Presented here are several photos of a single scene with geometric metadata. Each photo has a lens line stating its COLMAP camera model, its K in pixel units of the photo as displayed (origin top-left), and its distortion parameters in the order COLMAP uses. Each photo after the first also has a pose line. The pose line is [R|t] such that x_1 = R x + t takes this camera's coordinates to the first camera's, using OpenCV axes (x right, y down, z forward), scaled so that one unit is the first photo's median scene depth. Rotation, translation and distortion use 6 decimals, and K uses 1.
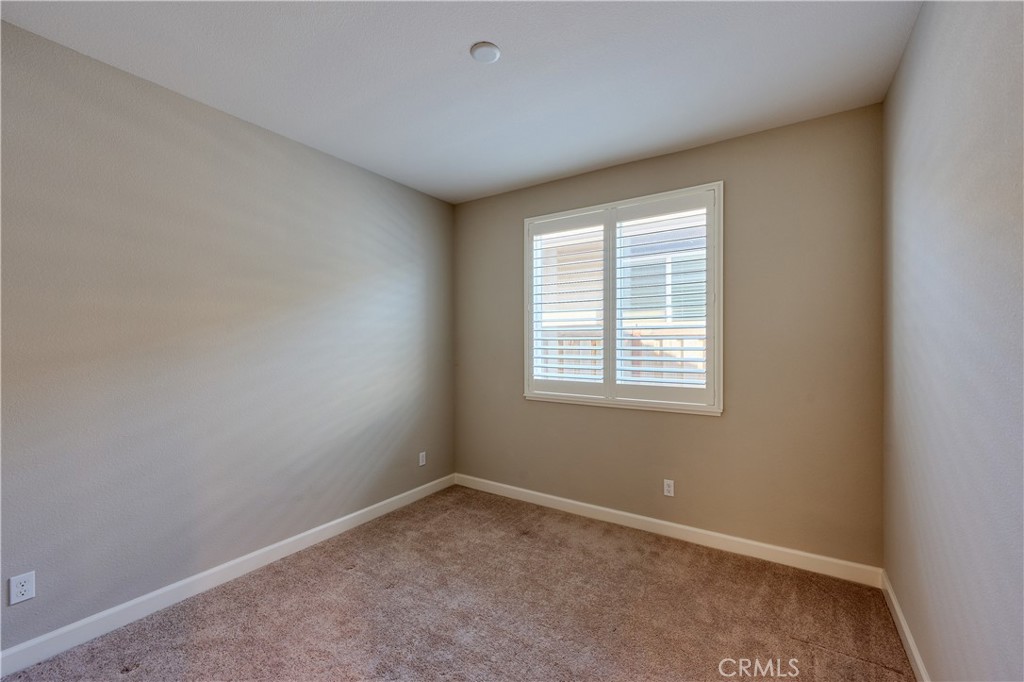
lens RADIAL K [[426.0, 0, 510.0], [0, 426.0, 346.1], [0, 0, 1]] dist [-0.000719, -0.000036]
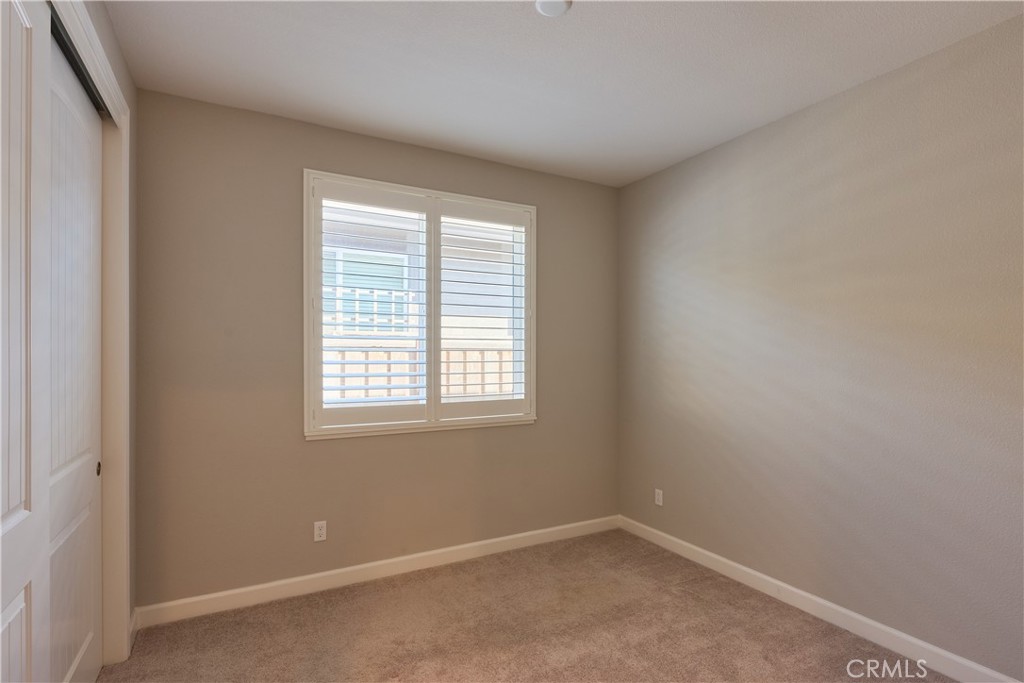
lens RADIAL K [[503.0, 0, 512.6], [0, 503.0, 354.4], [0, 0, 1]] dist [0.001413, 0.000145]
pose [[0.470395, 0.001103, 0.882455, -0.575144], [0.006843, 0.999965, -0.004898, -0.002446], [-0.882429, 0.008343, 0.470371, 0.389890]]
